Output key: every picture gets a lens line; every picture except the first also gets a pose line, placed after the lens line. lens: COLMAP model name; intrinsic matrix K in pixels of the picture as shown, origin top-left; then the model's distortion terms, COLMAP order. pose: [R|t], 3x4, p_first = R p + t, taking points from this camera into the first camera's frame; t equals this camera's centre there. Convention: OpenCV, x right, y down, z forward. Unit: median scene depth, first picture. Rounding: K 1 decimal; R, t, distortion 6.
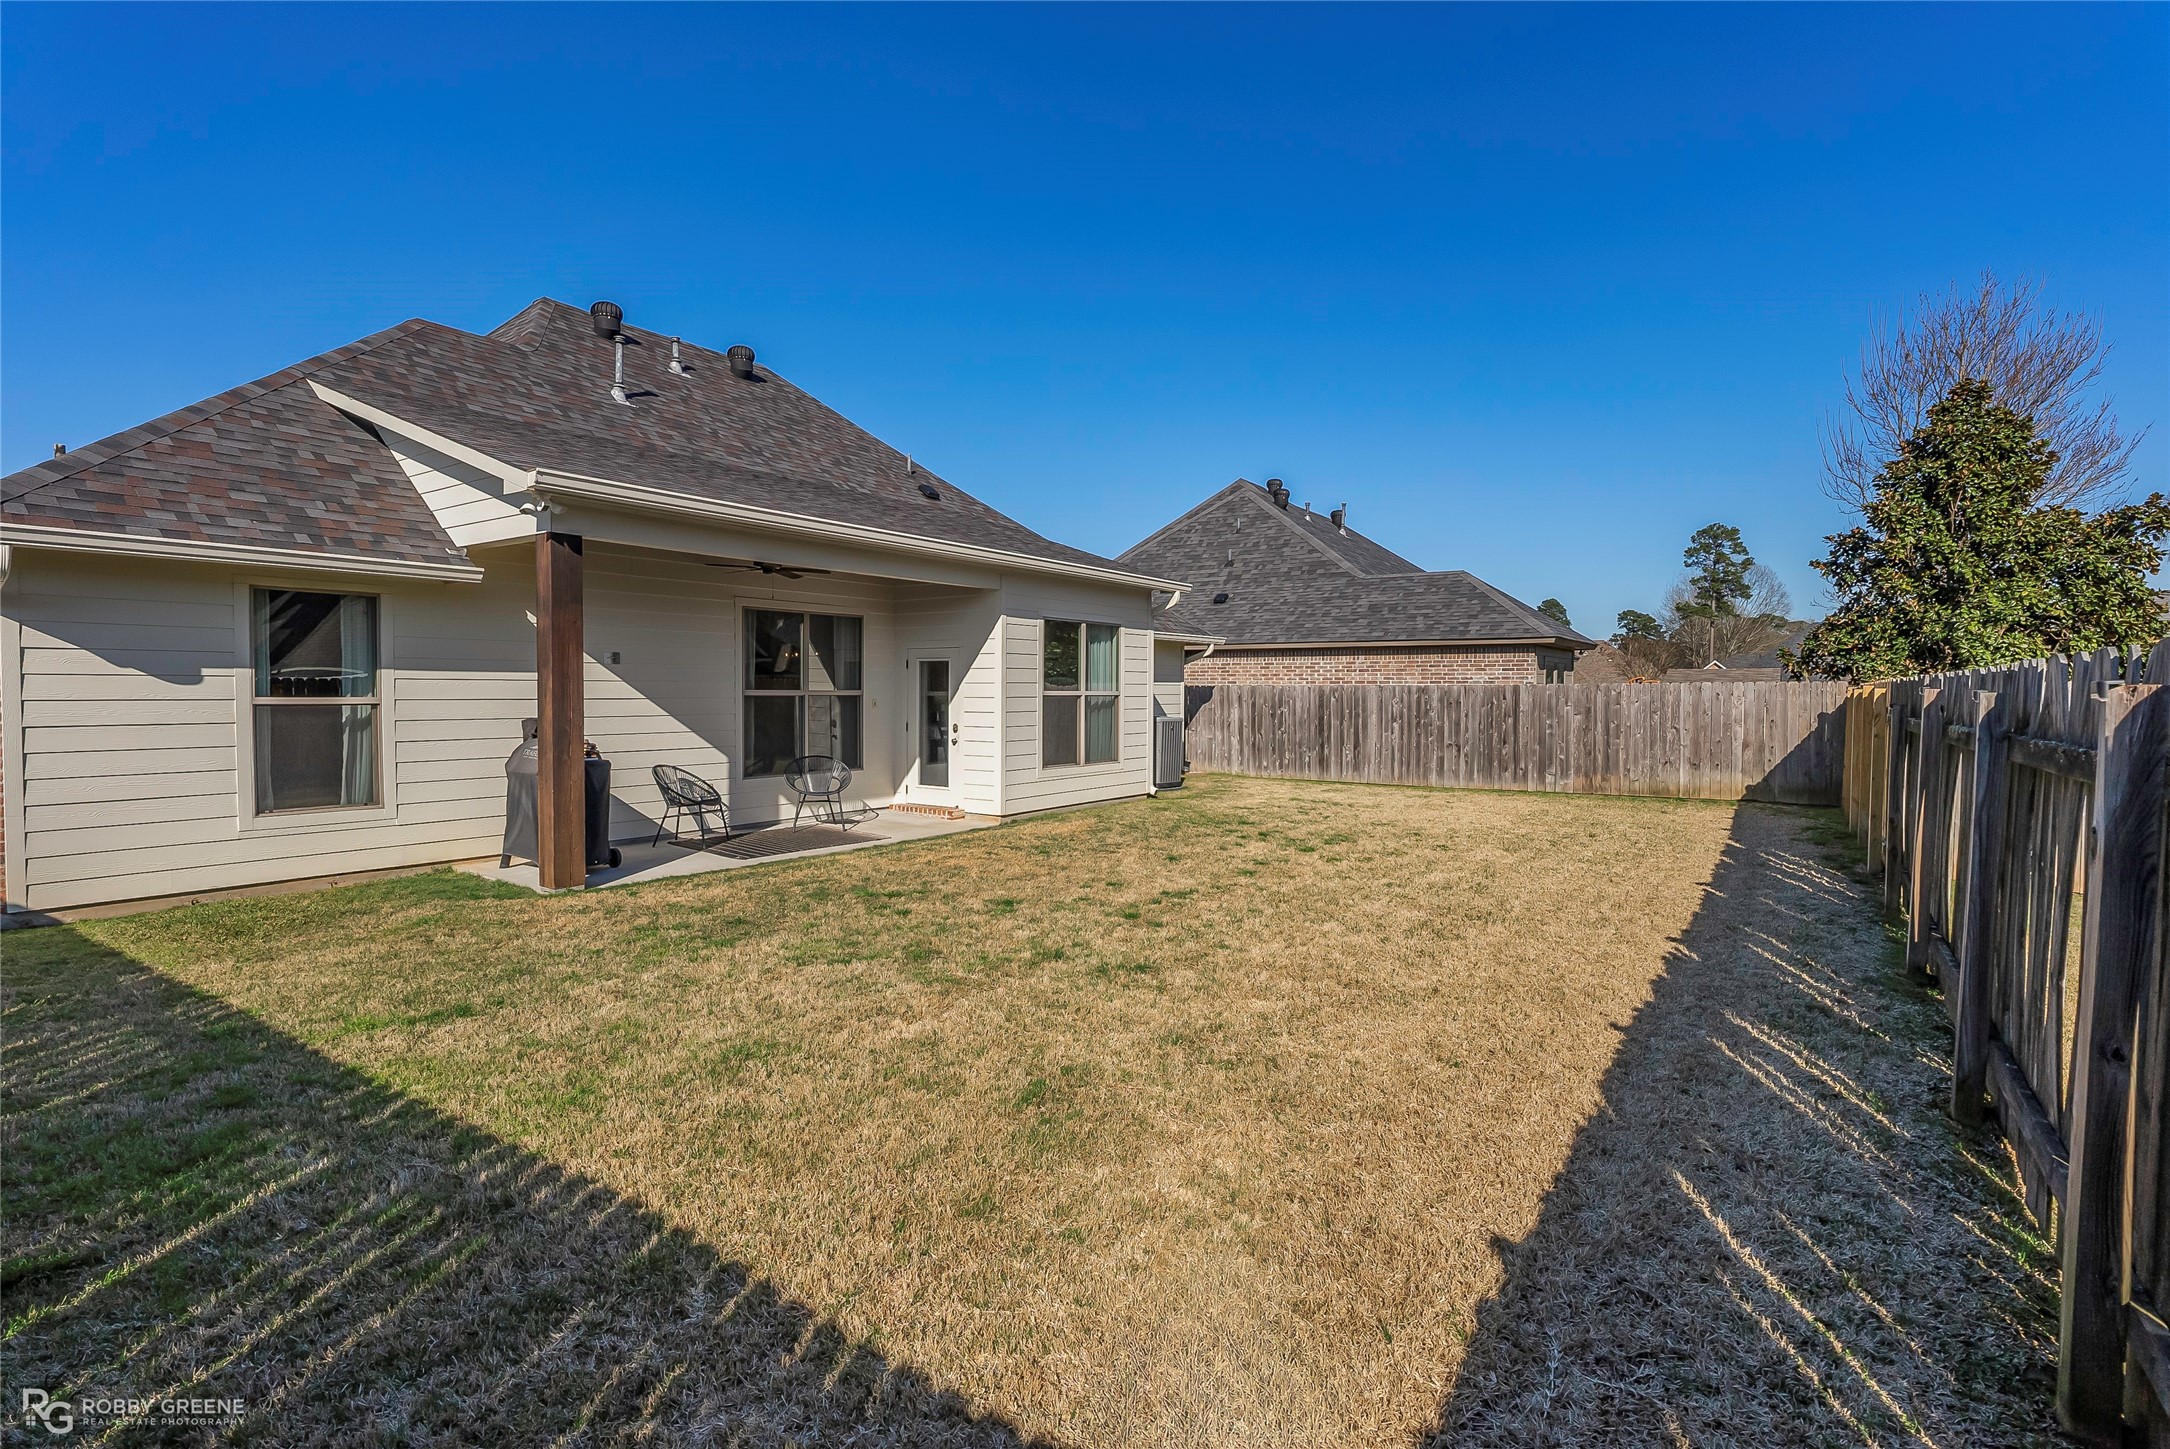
lens RADIAL K [[1022.2, 0, 1090.4], [0, 1022.2, 721.5], [0, 0, 1]] dist [-0.002664, 0.000825]
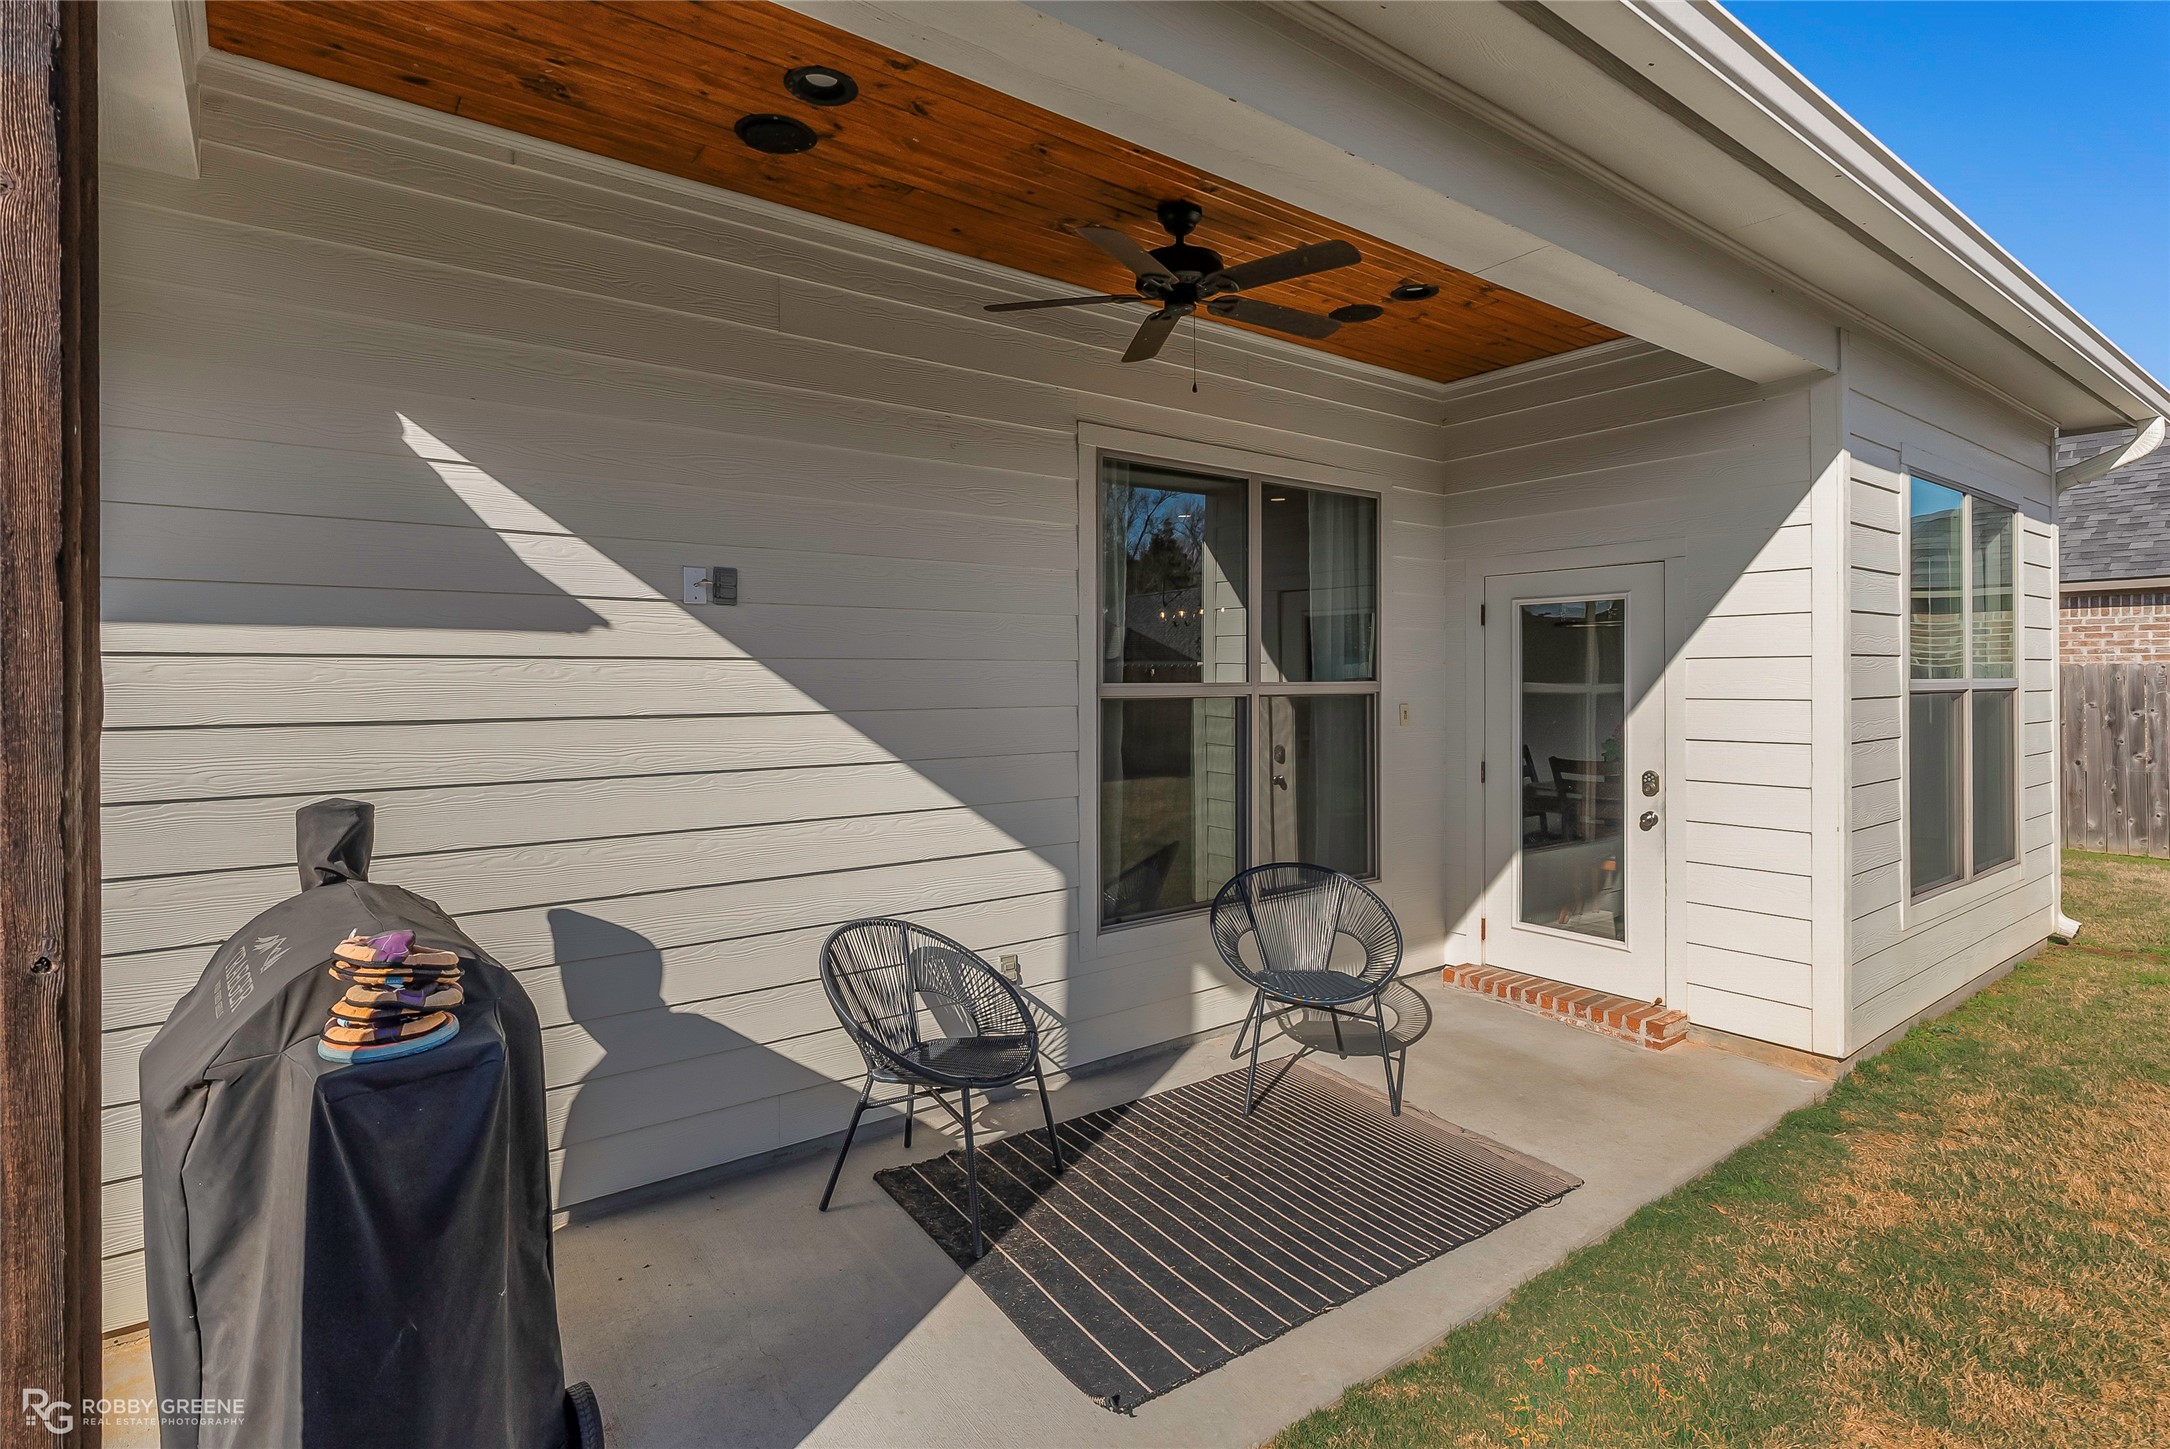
lens RADIAL K [[1055.1, 0, 1090.1], [0, 1055.1, 720.9], [0, 0, 1]] dist [-0.004315, 0.001344]
pose [[0.951229, -0.001065, -0.308483, -0.201849], [0.002059, 0.999994, 0.002900, -0.016767], [0.308478, -0.003394, 0.951226, 0.569571]]
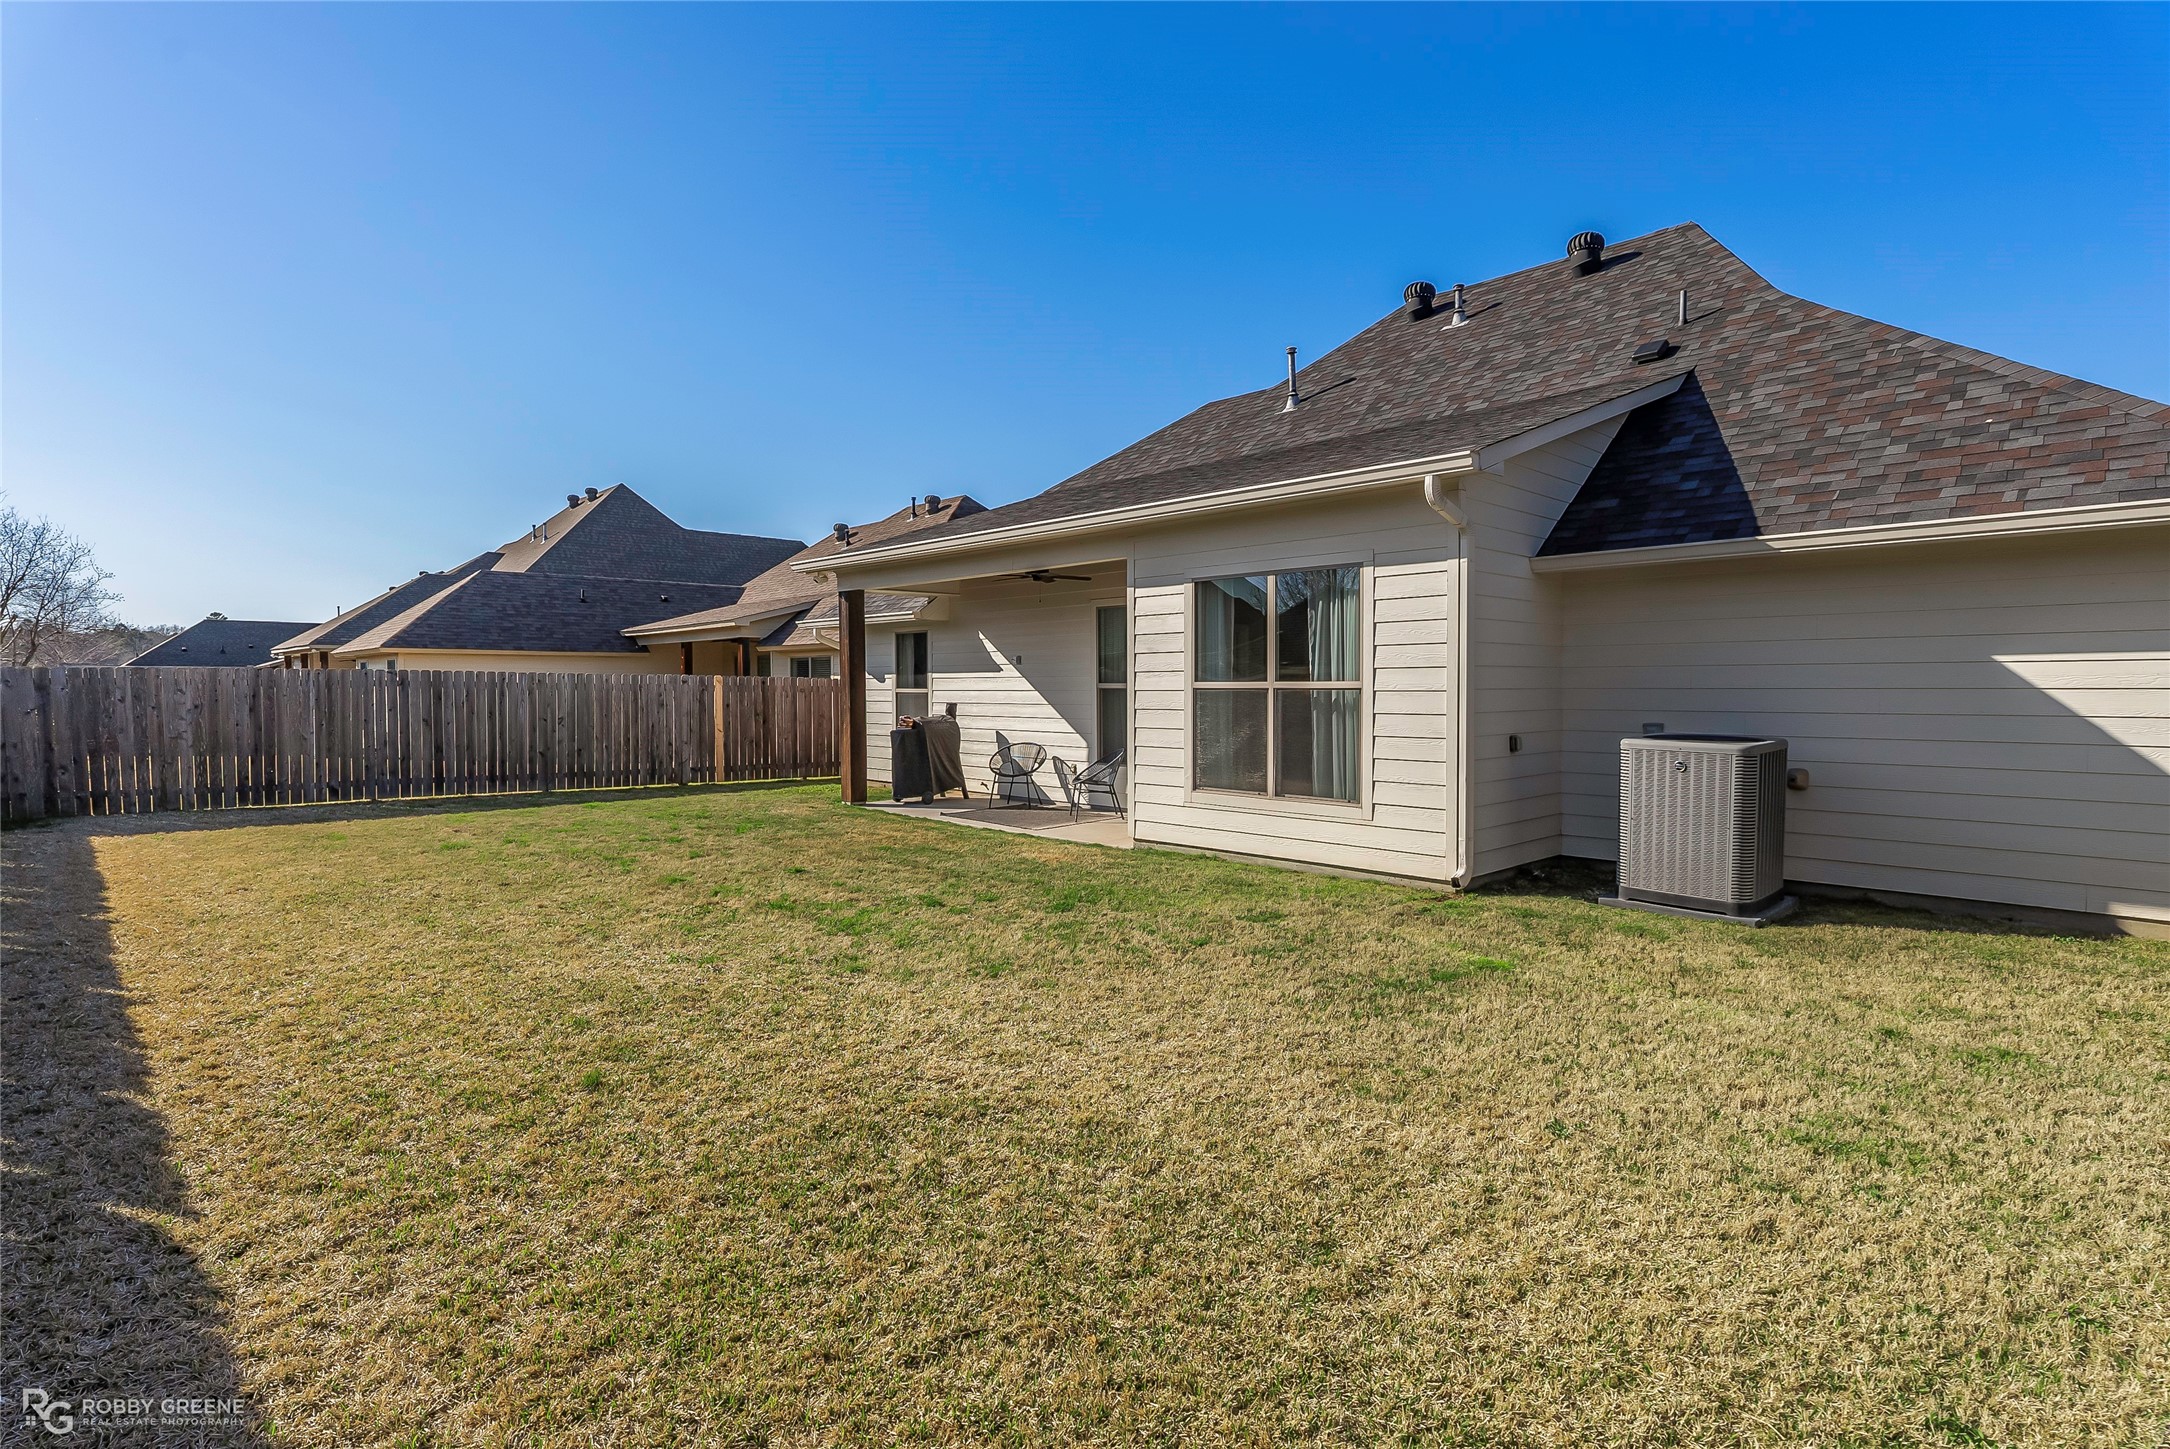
lens RADIAL K [[1125.5, 0, 1085.9], [0, 1125.5, 703.8], [0, 0, 1]] dist [-0.005202, 0.000265]
pose [[-0.201190, 0.013276, -0.979462, 0.746115], [-0.025851, 0.999488, 0.018858, -0.027548], [0.979211, 0.029114, -0.200744, 1.082244]]
